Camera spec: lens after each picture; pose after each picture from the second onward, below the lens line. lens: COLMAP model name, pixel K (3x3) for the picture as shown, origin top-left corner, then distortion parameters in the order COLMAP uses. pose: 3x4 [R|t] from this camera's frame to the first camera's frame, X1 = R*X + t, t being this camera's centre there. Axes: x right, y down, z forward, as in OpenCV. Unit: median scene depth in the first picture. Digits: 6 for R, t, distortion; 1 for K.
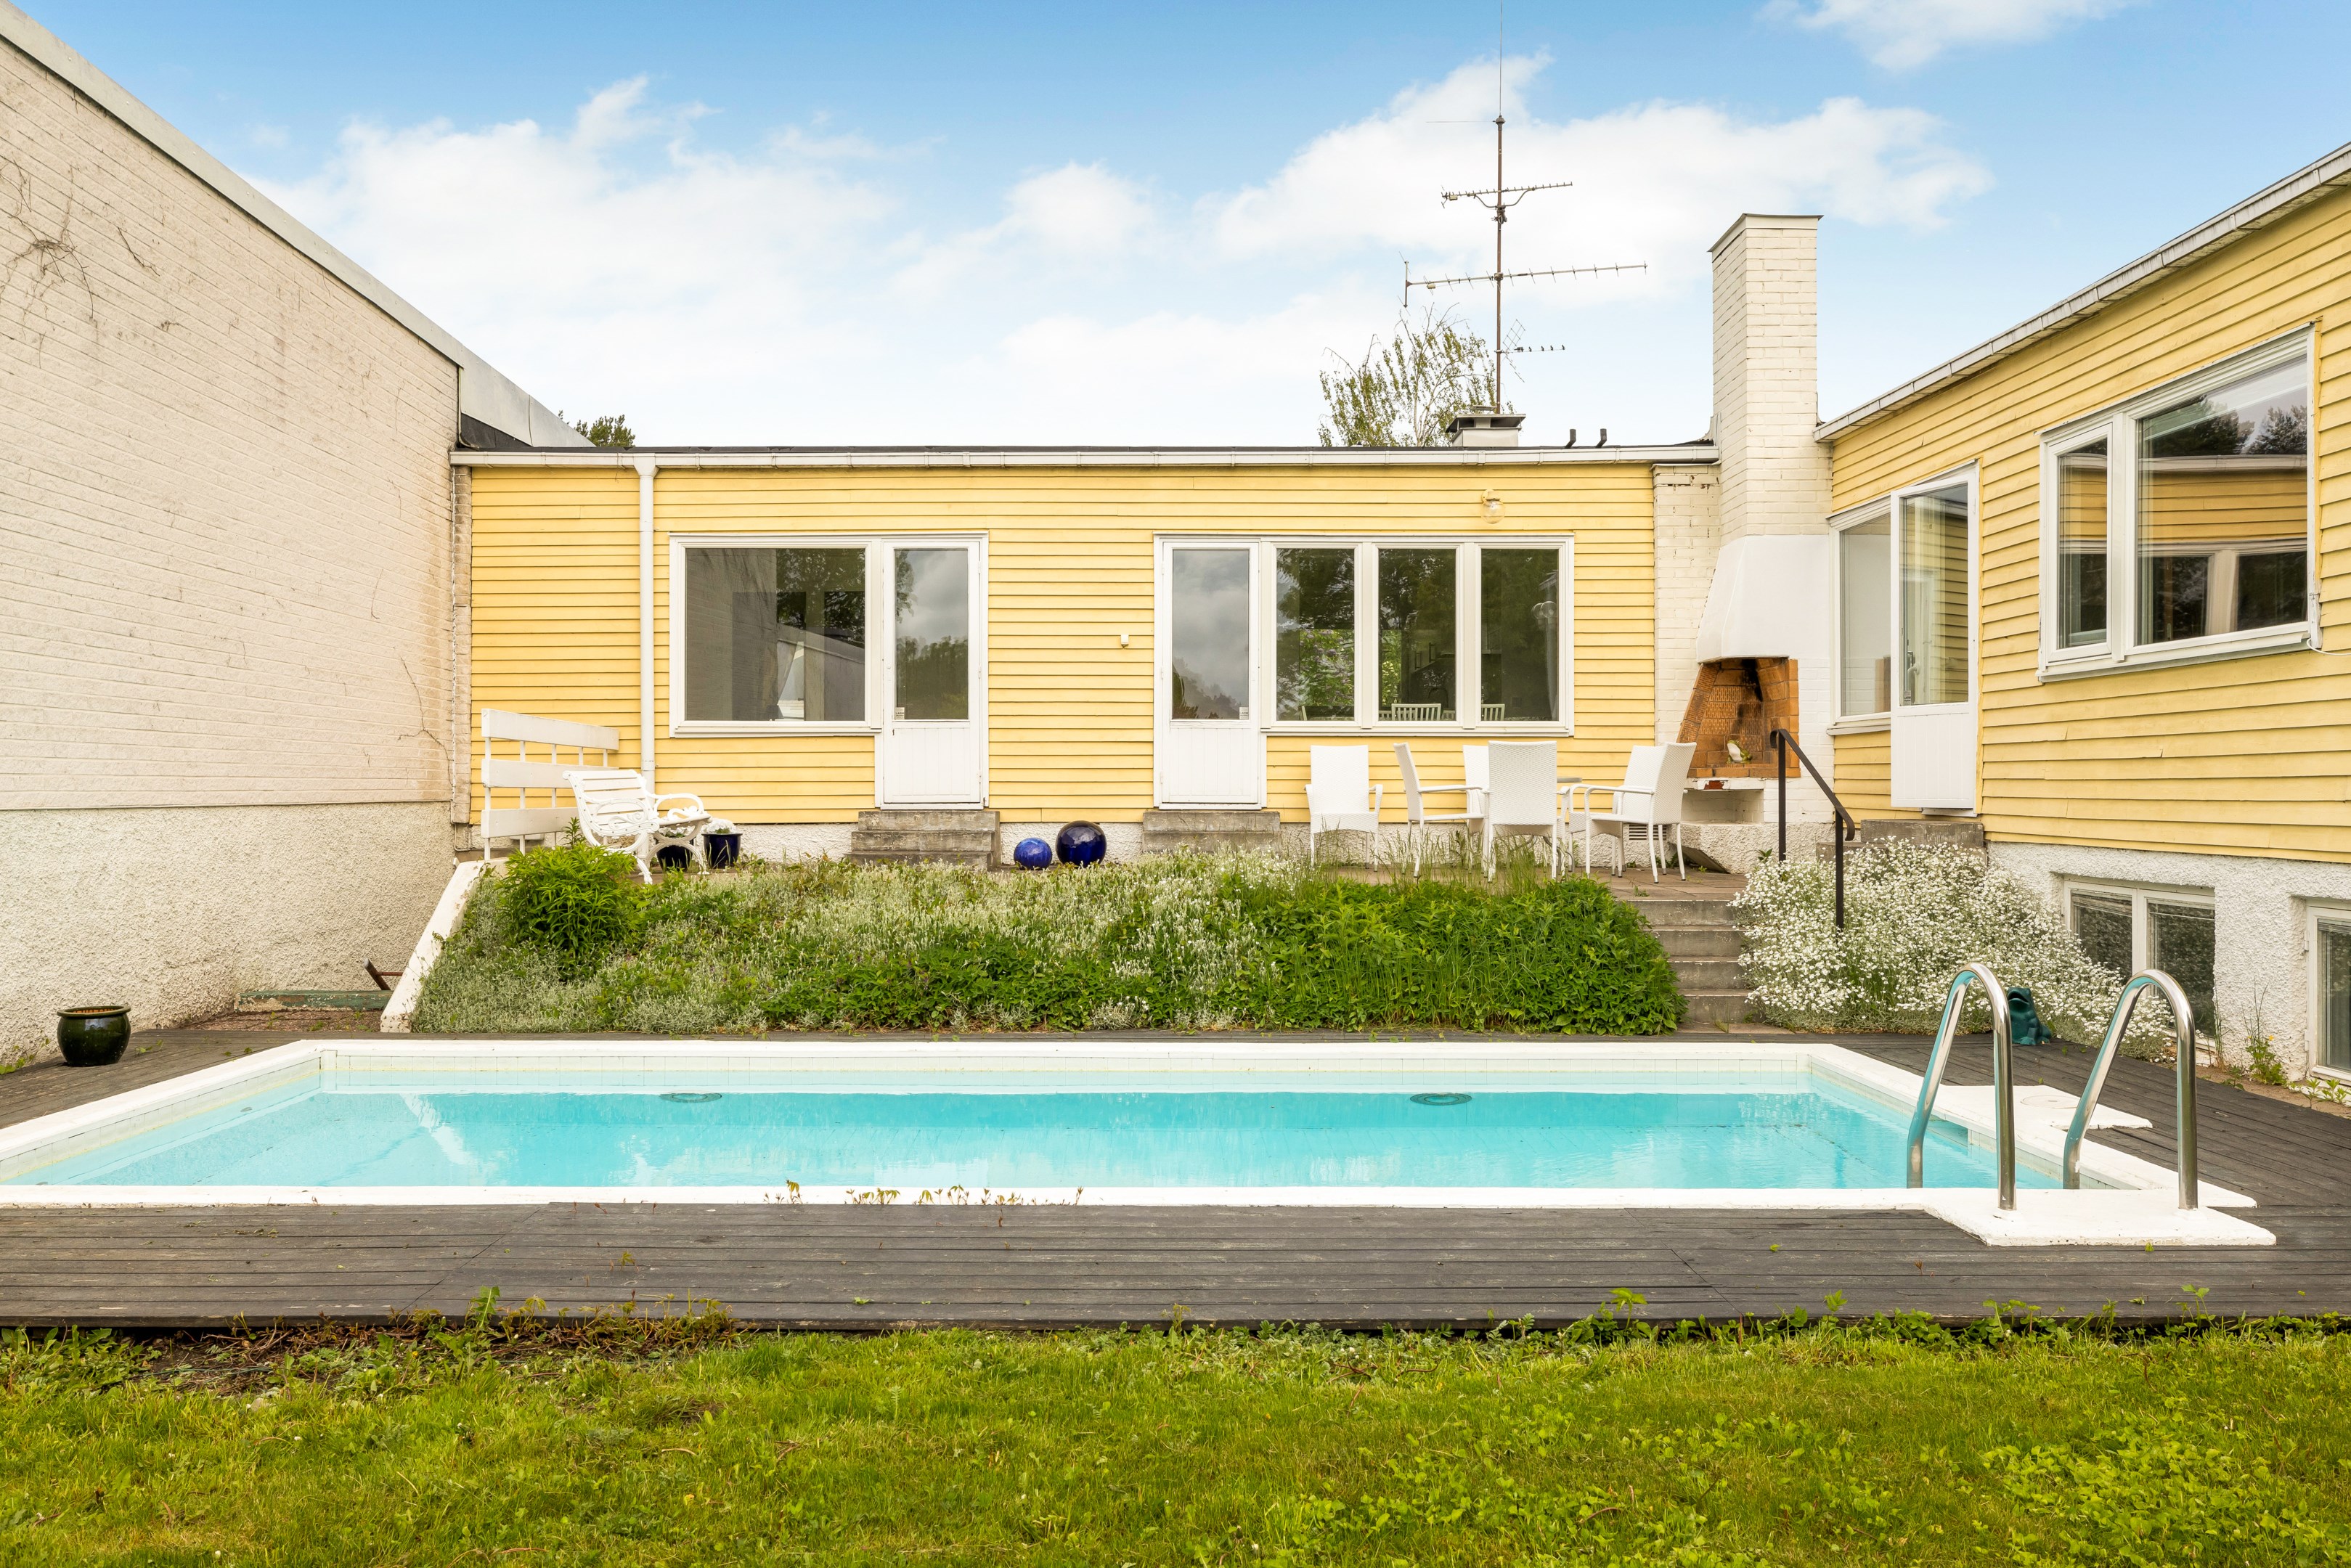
lens RADIAL K [[1829.5, 0, 1176.3], [0, 1829.5, 774.2], [0, 0, 1]] dist [-0.002698, 0.003384]
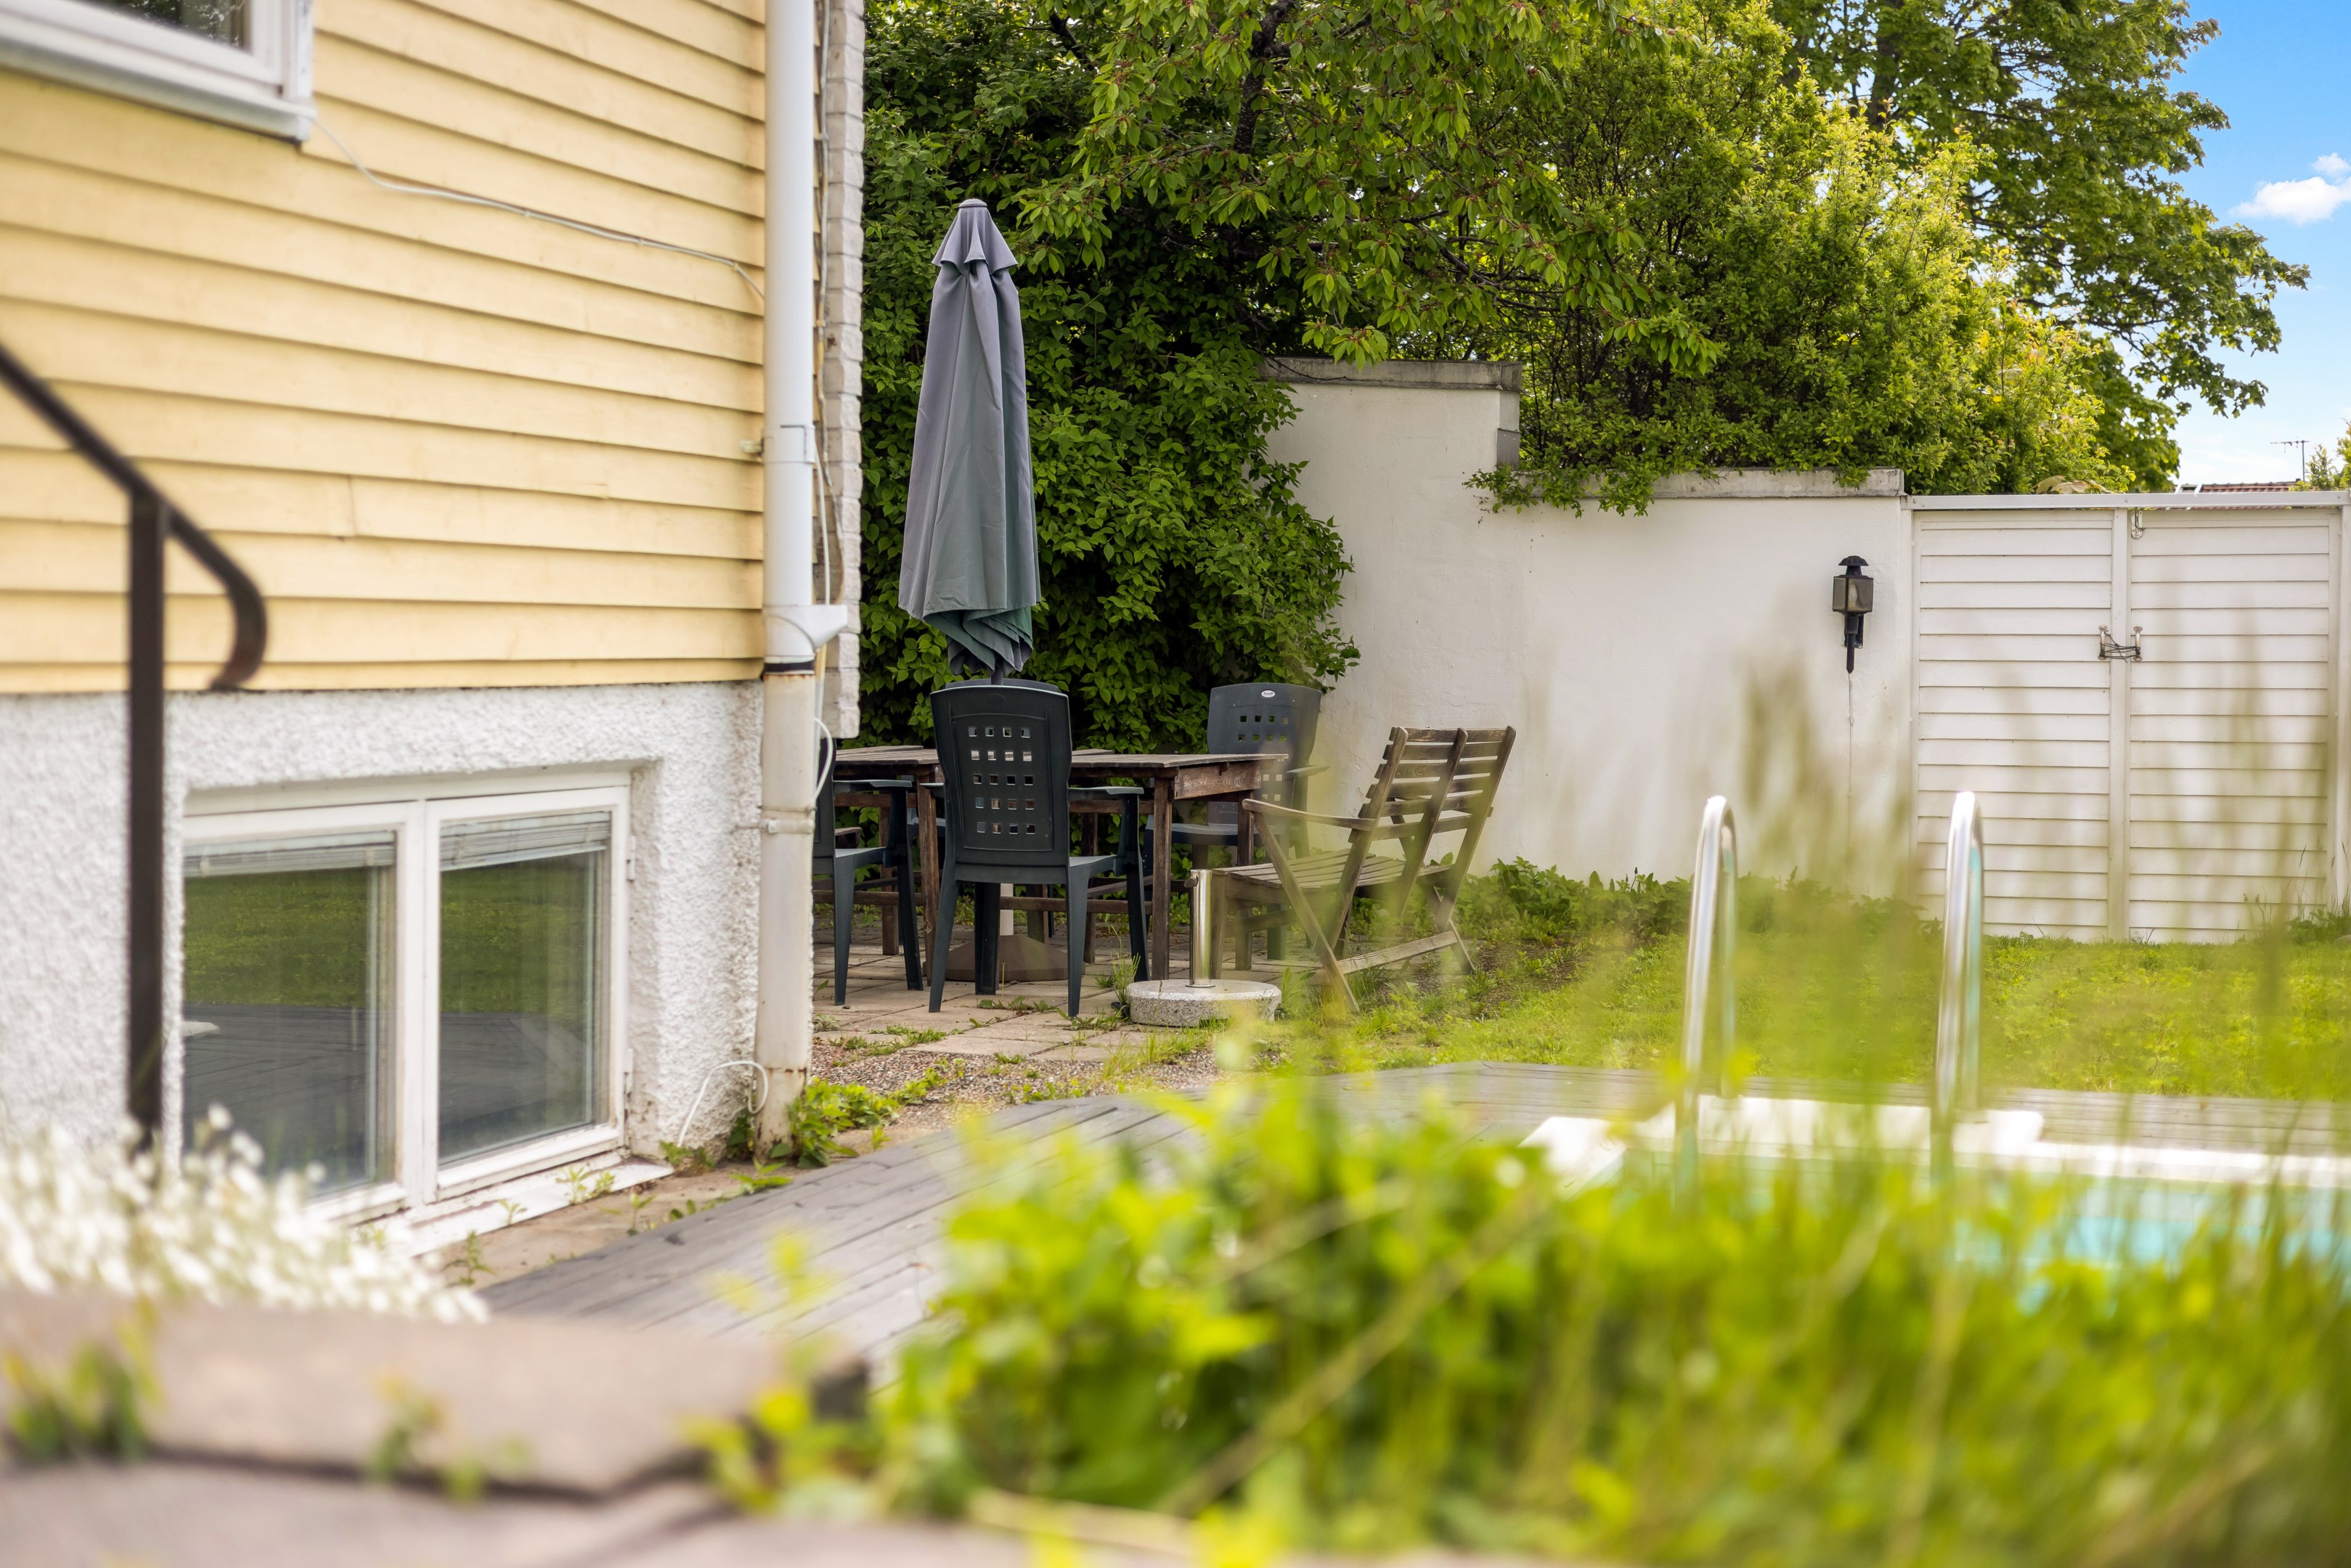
lens RADIAL K [[3266.5, 0, 1177.0], [0, 3266.5, 665.9], [0, 0, 1]] dist [0.027873, 0.050854]
pose [[-0.945972, -0.009615, 0.324105, 0.124863], [-0.010958, 0.999937, -0.002320, 0.023789], [-0.324063, -0.005746, -0.946018, 0.897972]]
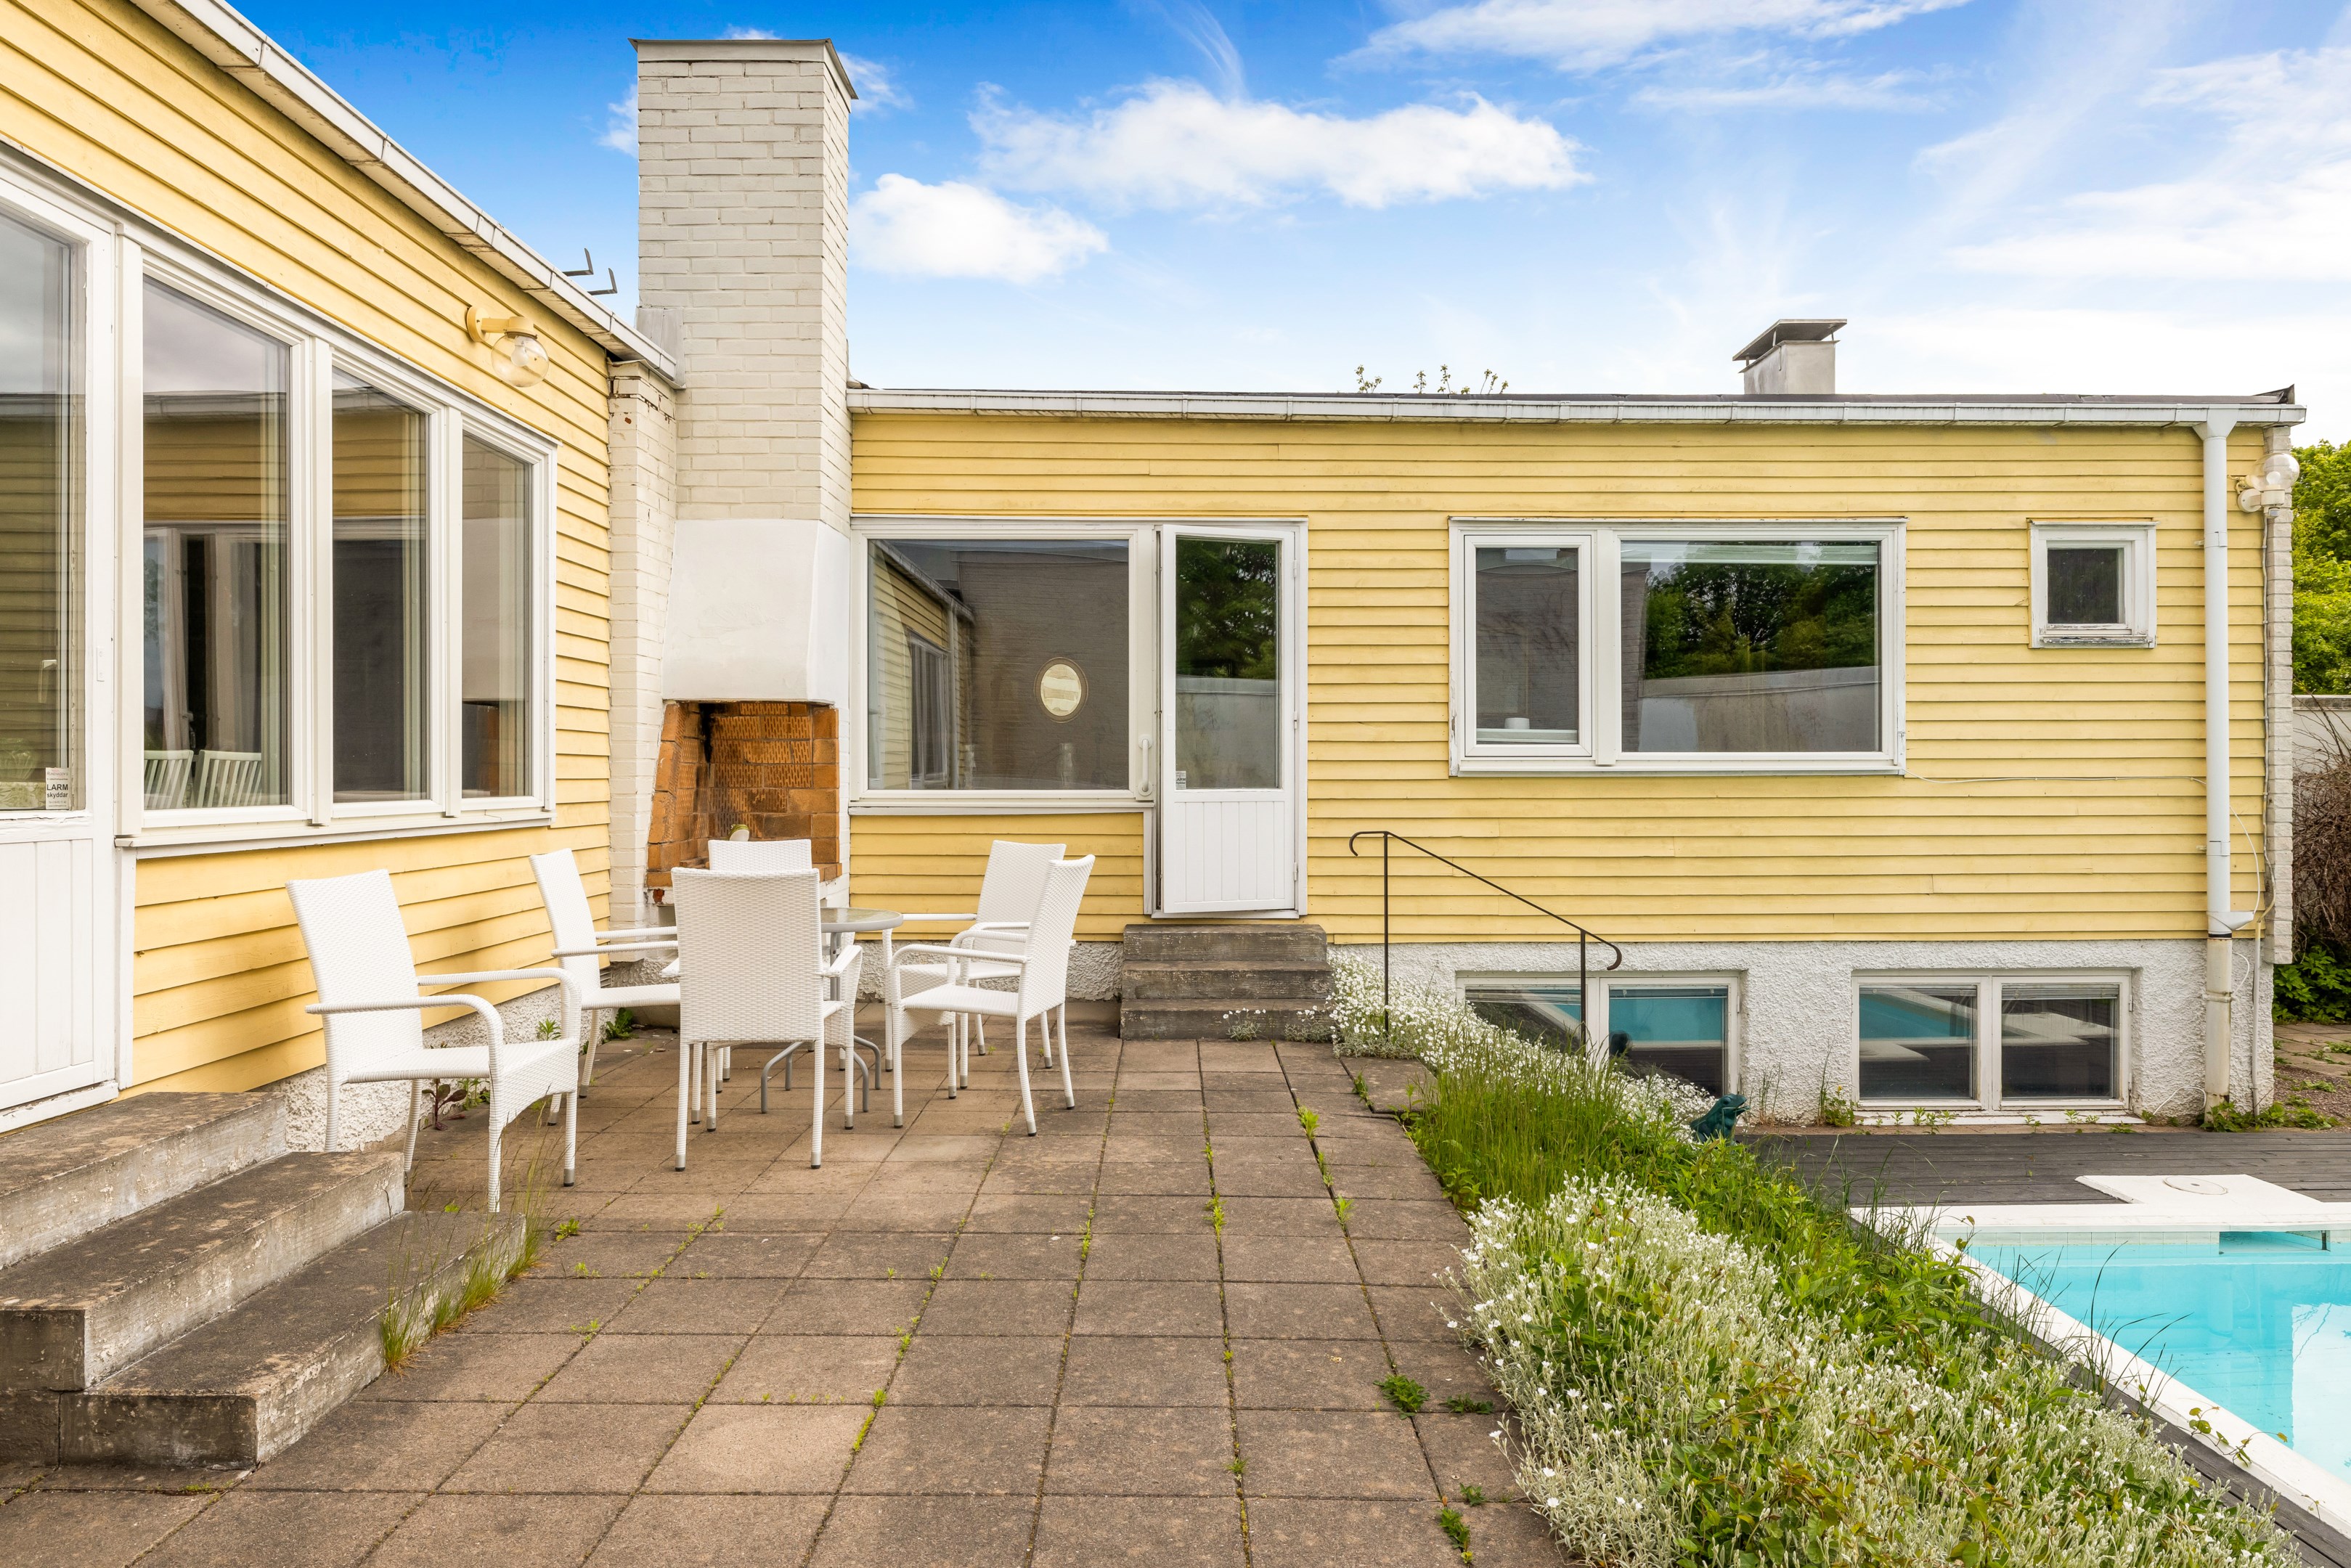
lens RADIAL K [[1408.0, 0, 1182.1], [0, 1408.0, 770.2], [0, 0, 1]] dist [-0.003005, -0.001231]
pose [[-0.010307, 0.000365, 0.999947, -0.199659], [-0.005760, 0.999983, -0.000425, -0.038678], [-0.999930, -0.005764, -0.010305, 0.851347]]
